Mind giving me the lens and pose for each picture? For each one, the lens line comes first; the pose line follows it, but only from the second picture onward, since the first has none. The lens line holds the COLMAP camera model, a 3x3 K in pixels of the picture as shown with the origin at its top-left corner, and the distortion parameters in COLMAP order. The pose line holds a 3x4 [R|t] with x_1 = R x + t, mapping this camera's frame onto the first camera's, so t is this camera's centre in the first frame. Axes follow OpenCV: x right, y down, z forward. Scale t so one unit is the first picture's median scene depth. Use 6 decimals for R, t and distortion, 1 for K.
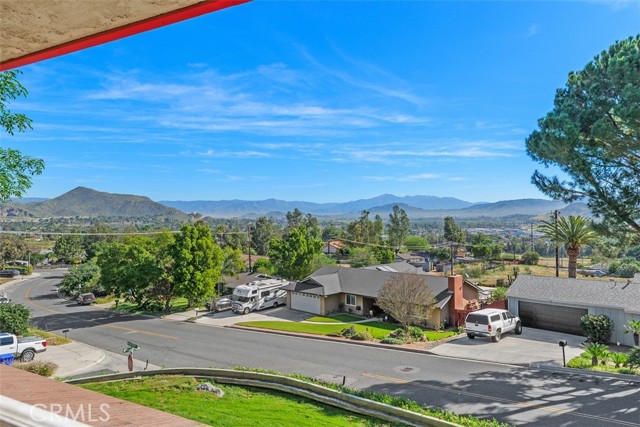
lens RADIAL K [[415.2, 0, 316.1], [0, 415.2, 213.6], [0, 0, 1]] dist [0.002271, -0.002451]
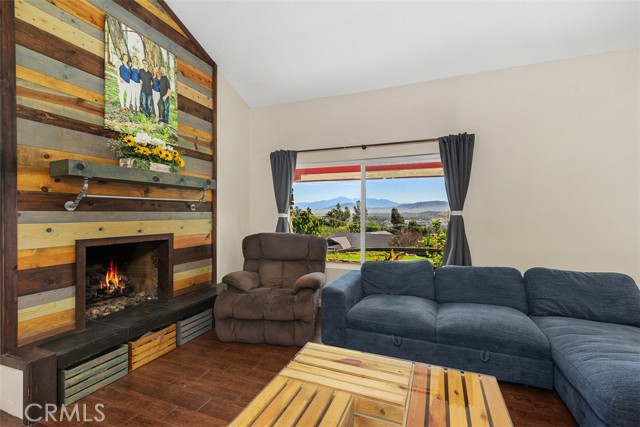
lens RADIAL K [[292.3, 0, 319.4], [0, 292.3, 210.5], [0, 0, 1]] dist [0.004952, 0.001136]
pose [[0.995635, 0.008778, 0.092918, -0.185195], [-0.009018, 0.999957, 0.002163, 0.070299], [-0.092895, -0.002991, 0.995671, -0.012131]]
